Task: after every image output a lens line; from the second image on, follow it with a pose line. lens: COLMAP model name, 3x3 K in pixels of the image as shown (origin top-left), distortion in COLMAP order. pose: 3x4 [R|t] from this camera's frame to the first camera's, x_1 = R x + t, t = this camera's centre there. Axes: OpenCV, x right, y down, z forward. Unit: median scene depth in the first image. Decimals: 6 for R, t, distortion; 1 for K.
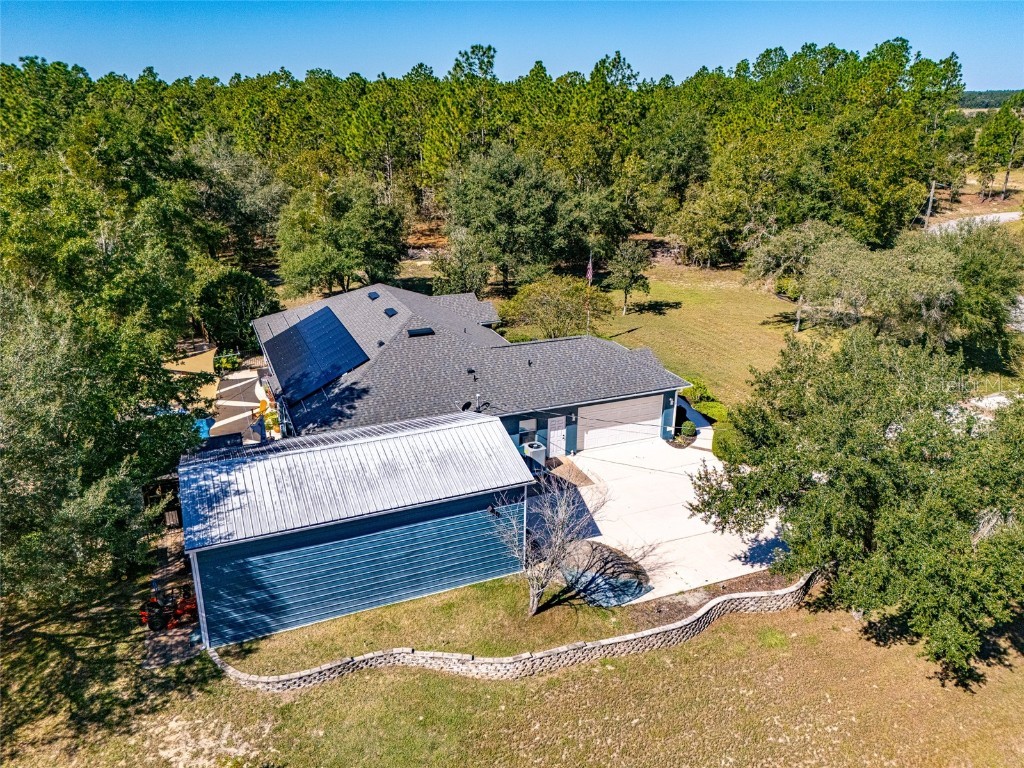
lens RADIAL K [[763.2, 0, 512.0], [0, 763.2, 384.0], [0, 0, 1]] dist [0.052185, -0.050752]
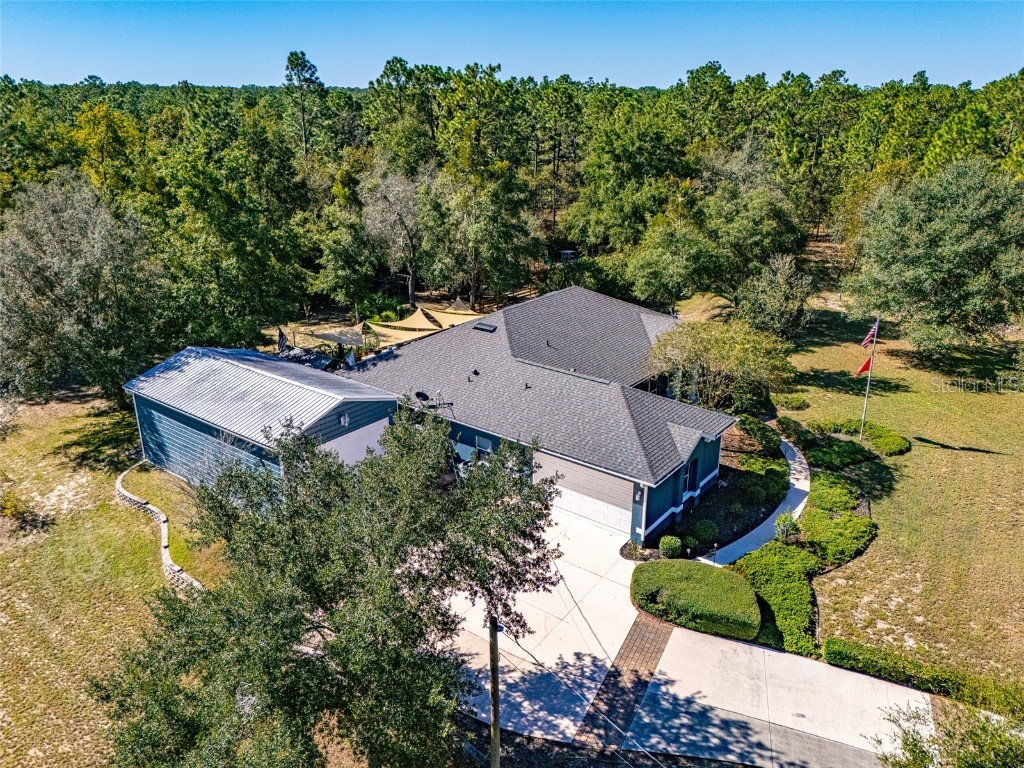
lens RADIAL K [[763.2, 0, 512.0], [0, 763.2, 384.0], [0, 0, 1]] dist [0.052185, -0.050752]
pose [[0.490228, 0.295510, -0.819970, 0.959010], [-0.304215, 0.939618, 0.156752, -0.212800], [0.816780, 0.172603, 0.550525, 0.586302]]
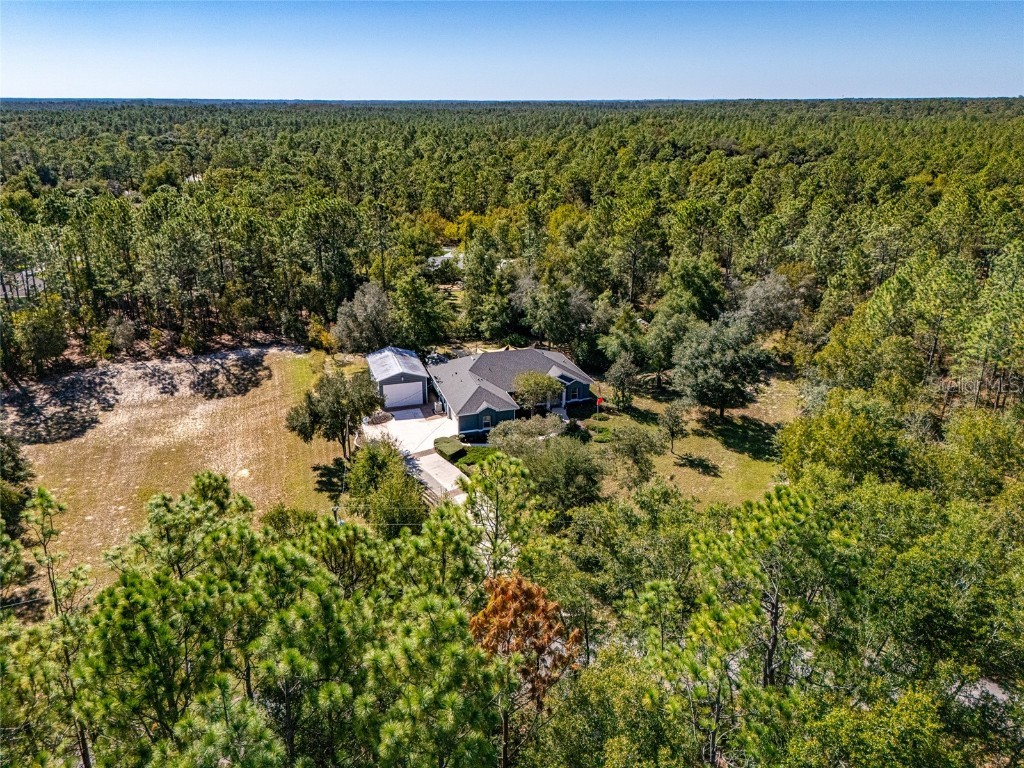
lens RADIAL K [[763.2, 0, 512.0], [0, 763.2, 384.0], [0, 0, 1]] dist [0.052185, -0.050752]
pose [[-0.108213, 0.331132, -0.937359, 3.056877], [-0.350828, 0.869511, 0.347665, -1.232168], [0.930166, 0.366474, 0.022078, 1.375291]]
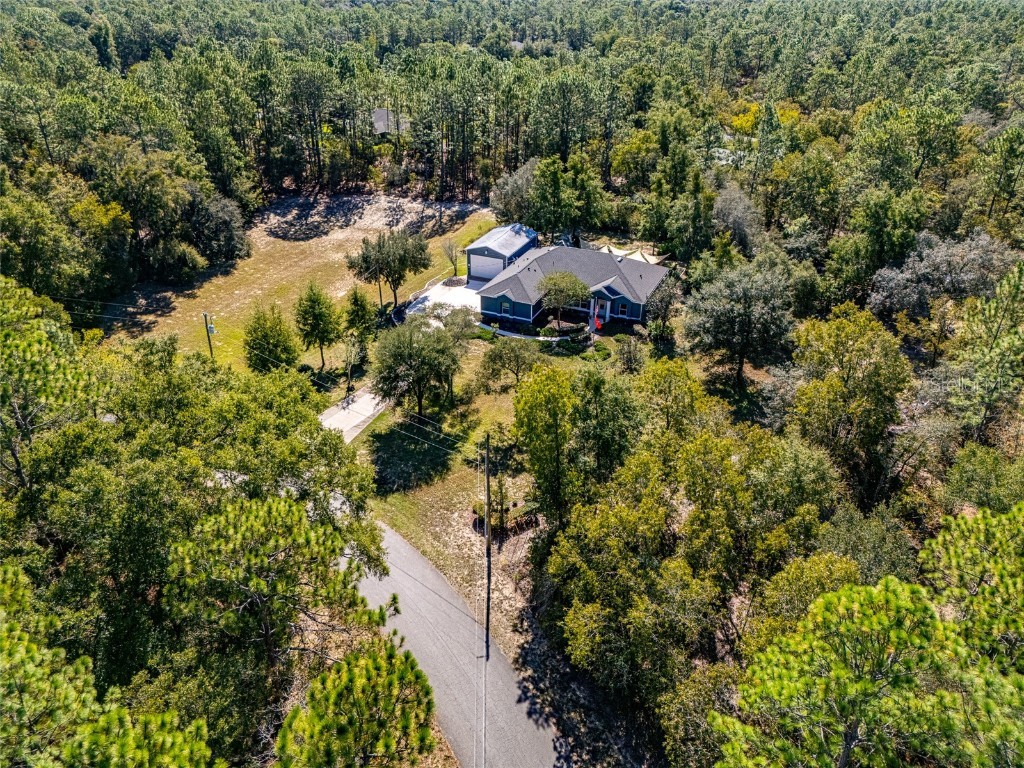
lens RADIAL K [[763.2, 0, 512.0], [0, 763.2, 384.0], [0, 0, 1]] dist [0.052185, -0.050752]
pose [[-0.724861, 0.319114, -0.610526, 2.274650], [-0.259882, 0.694090, 0.671342, -1.935479], [0.637995, 0.645294, -0.420187, 2.975956]]
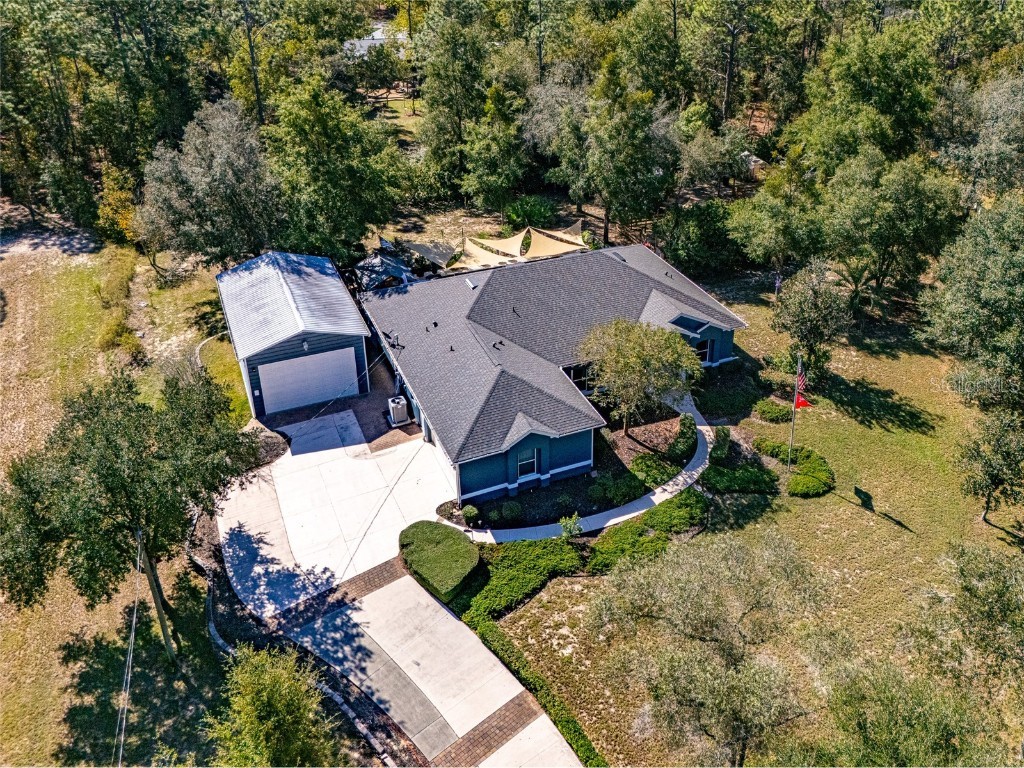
lens RADIAL K [[923.0, 0, 587.7], [0, 923.0, 296.2], [0, 0, 1]] dist [0.052014, -0.057516]
pose [[0.037041, 0.434724, -0.899802, 1.475283], [-0.364838, 0.844149, 0.392817, -0.851349], [0.930334, 0.313732, 0.189872, 1.125616]]
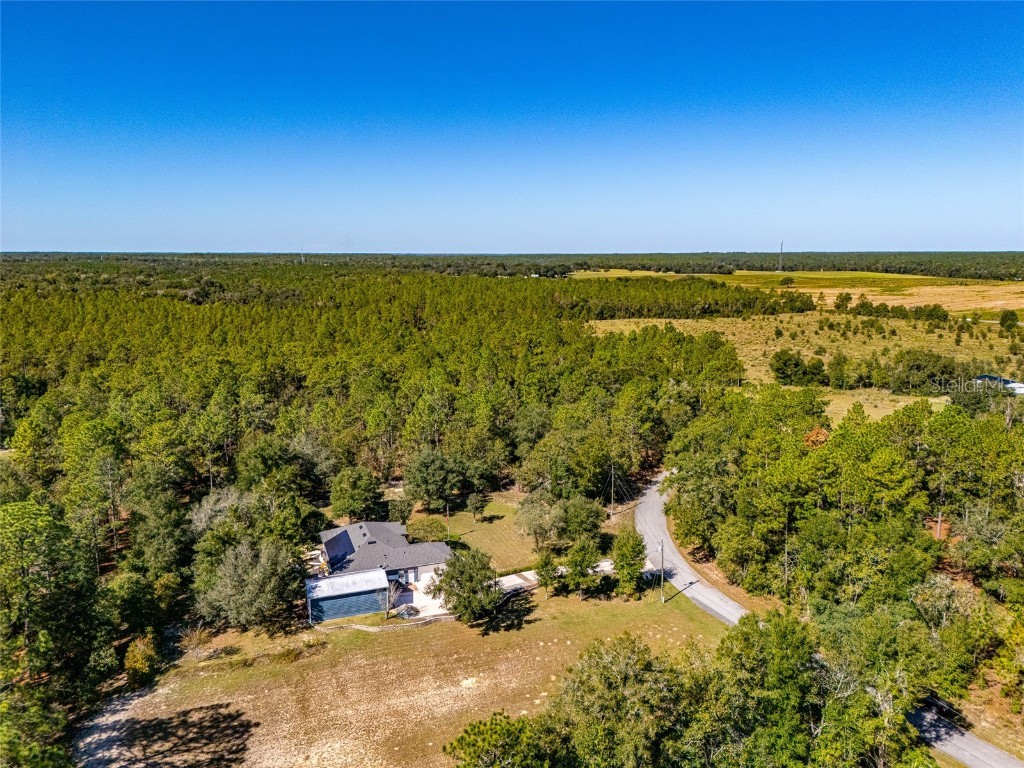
lens RADIAL K [[763.2, 0, 512.0], [0, 763.2, 384.0], [0, 0, 1]] dist [0.052185, -0.050752]
pose [[0.998351, -0.000916, -0.057391, 0.844493], [-0.009557, 0.983265, -0.181929, -0.181483], [0.056597, 0.182178, 0.981635, -2.920952]]
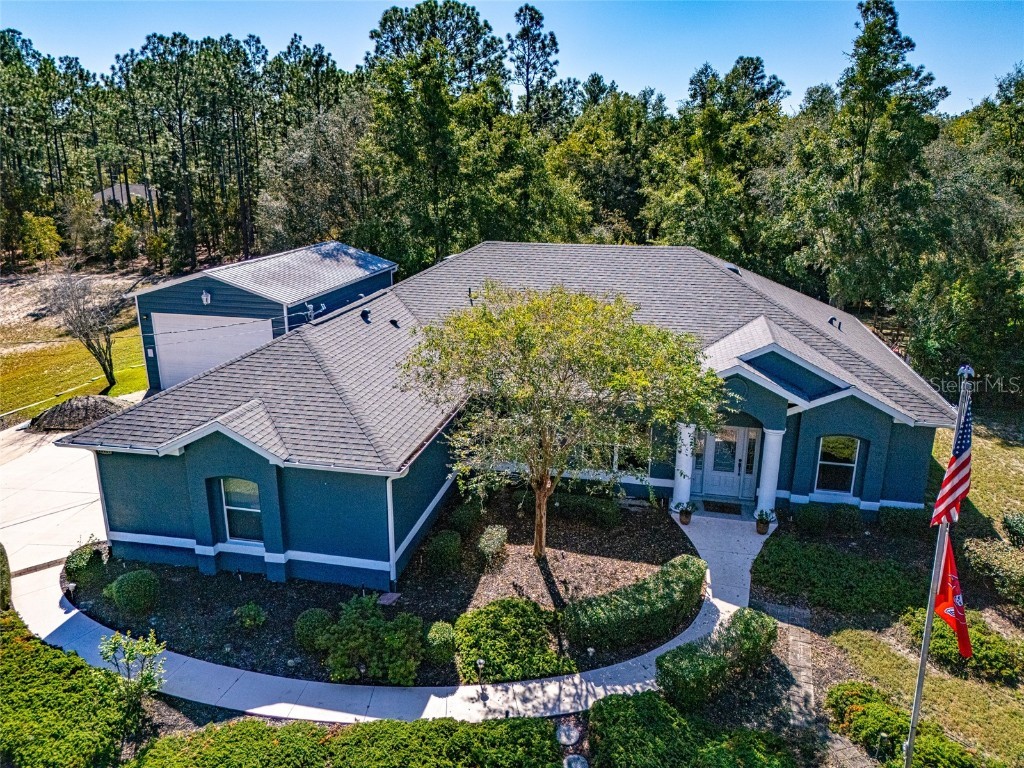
lens RADIAL K [[763.2, 0, 512.0], [0, 763.2, 384.0], [0, 0, 1]] dist [0.052185, -0.050752]
pose [[-0.575724, 0.219746, -0.787562, 0.546958], [-0.299760, 0.839418, 0.453345, -0.394003], [0.760714, 0.497081, -0.417402, 1.751850]]
